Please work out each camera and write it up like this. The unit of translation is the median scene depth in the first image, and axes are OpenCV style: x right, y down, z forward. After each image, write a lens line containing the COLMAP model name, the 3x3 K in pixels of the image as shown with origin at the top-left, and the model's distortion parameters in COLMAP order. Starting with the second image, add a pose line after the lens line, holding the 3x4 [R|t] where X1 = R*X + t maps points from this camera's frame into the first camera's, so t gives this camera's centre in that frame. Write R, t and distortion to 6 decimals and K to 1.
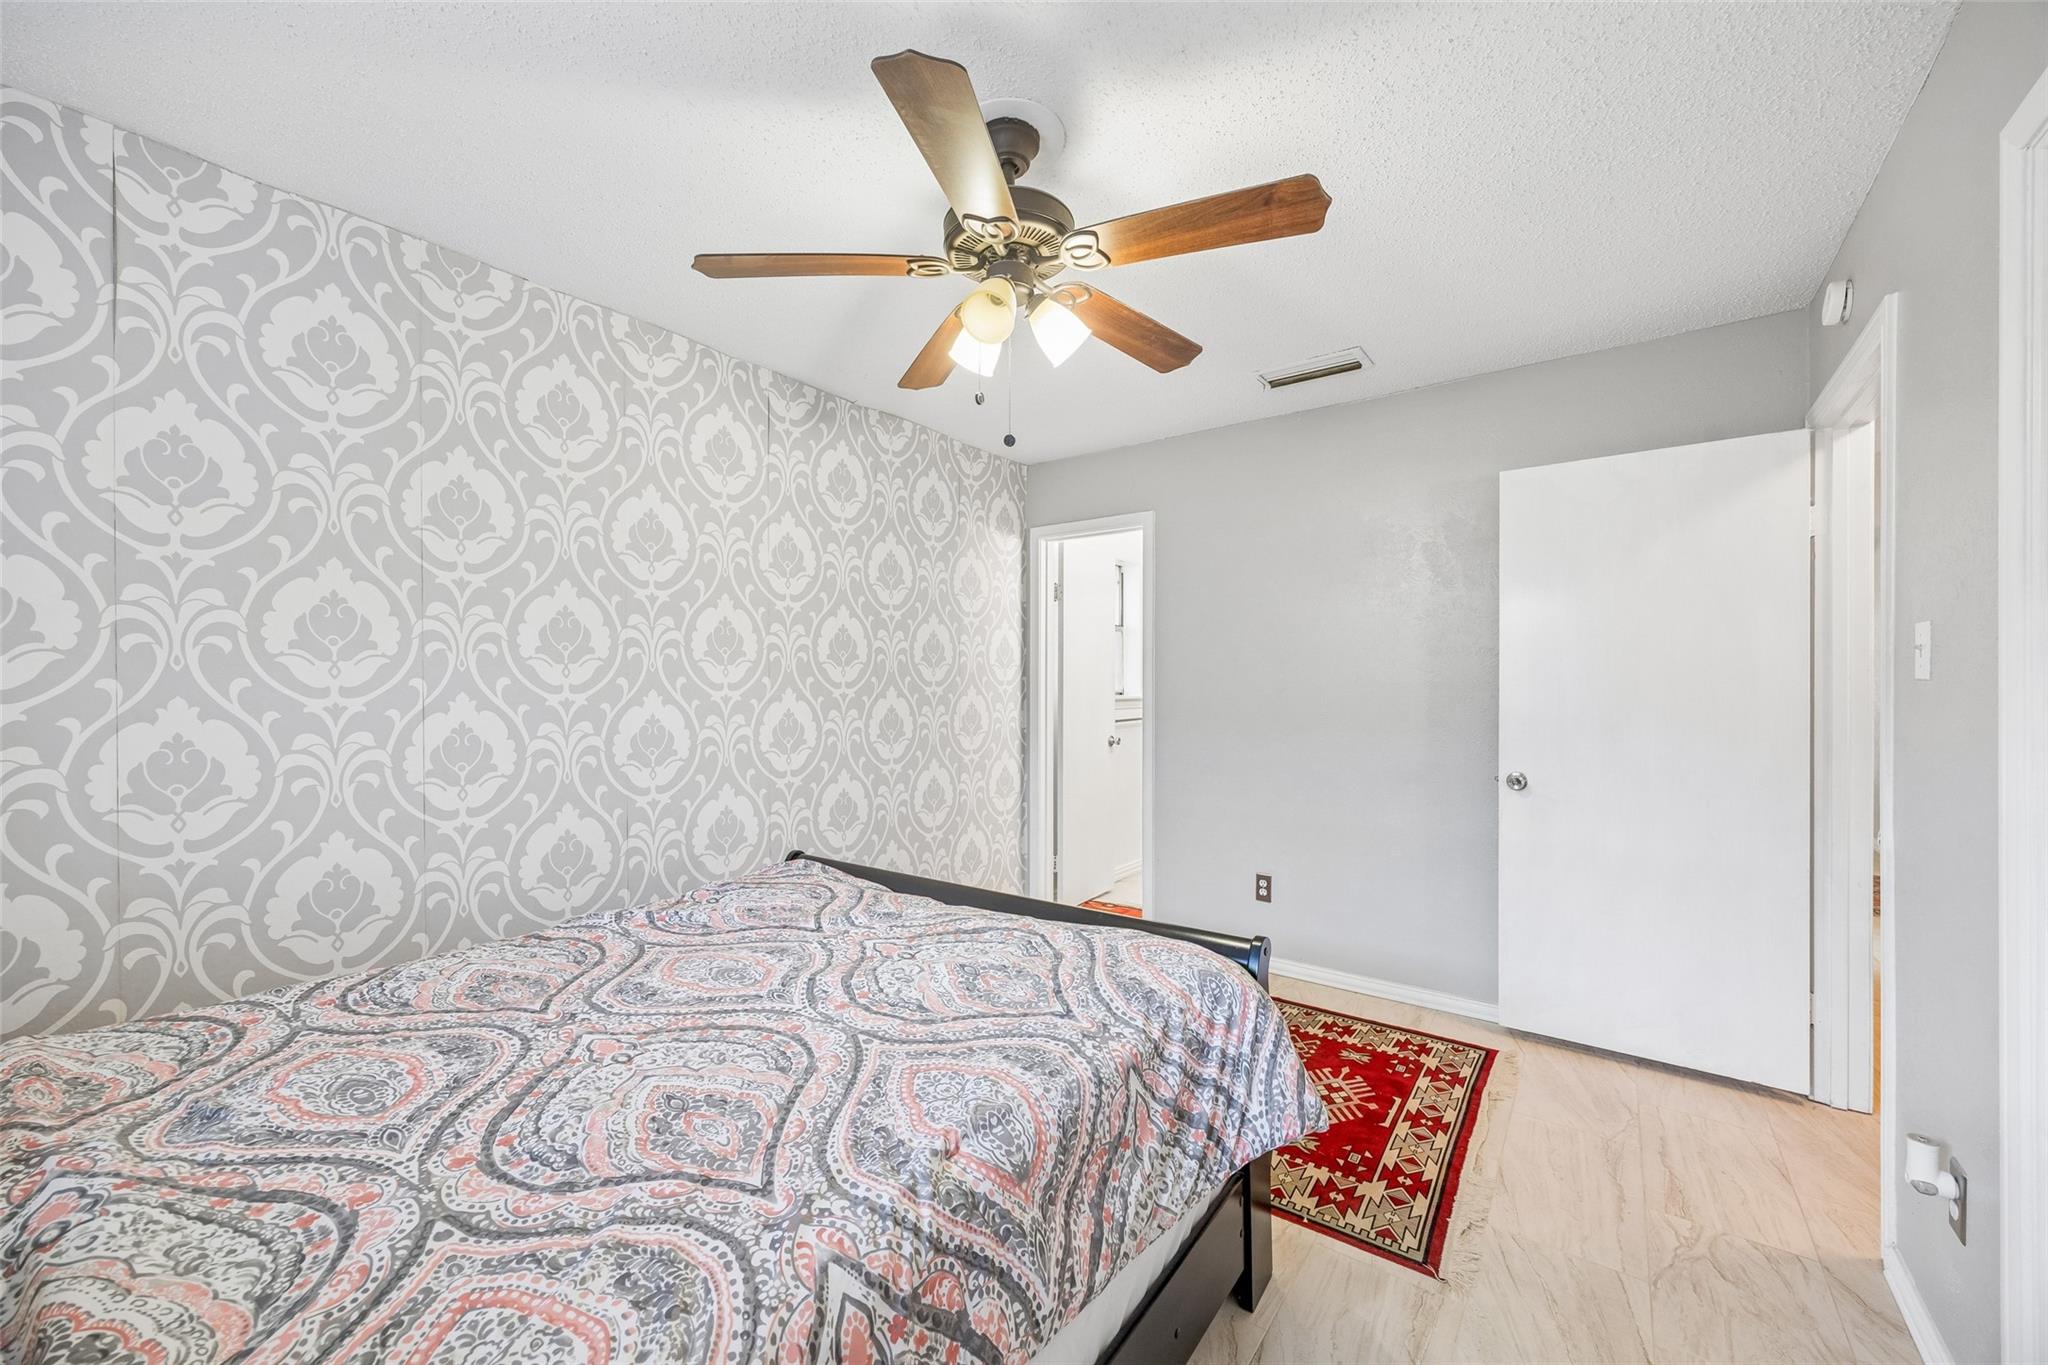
lens RADIAL K [[788.1, 0, 1038.5], [0, 788.1, 677.0], [0, 0, 1]] dist [0.000116, -0.000364]
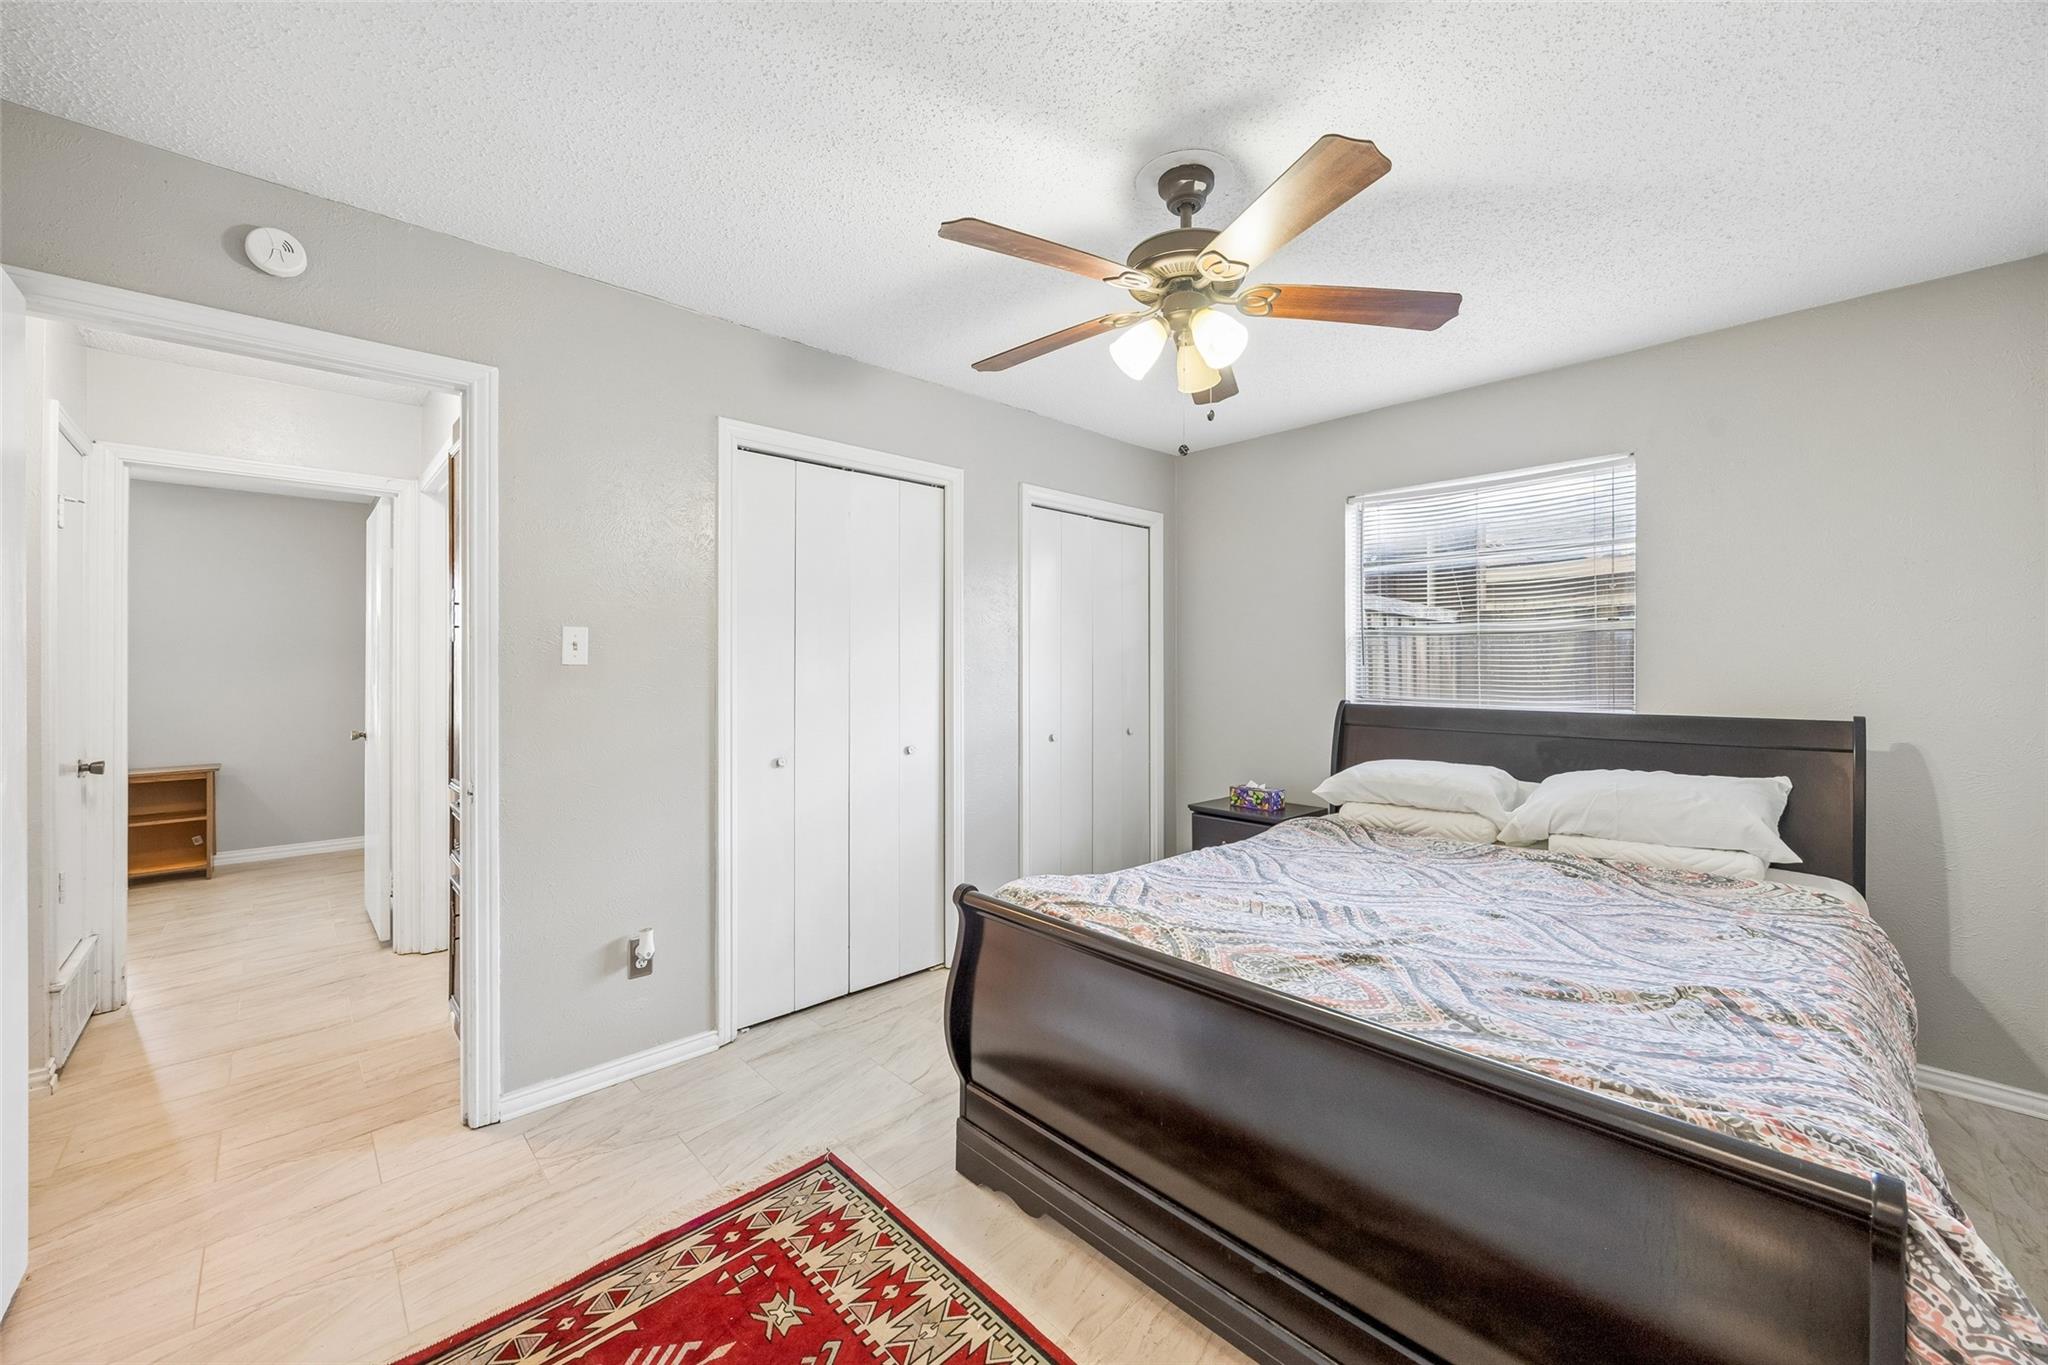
lens RADIAL K [[788.1, 0, 1038.5], [0, 788.1, 683.2], [0, 0, 1]] dist [0.000116, -0.000364]
pose [[-0.985201, -0.001829, 0.171393, -0.020621], [-0.000379, 0.999964, 0.008493, 0.018807], [-0.171402, 0.008302, -0.985166, 1.947543]]
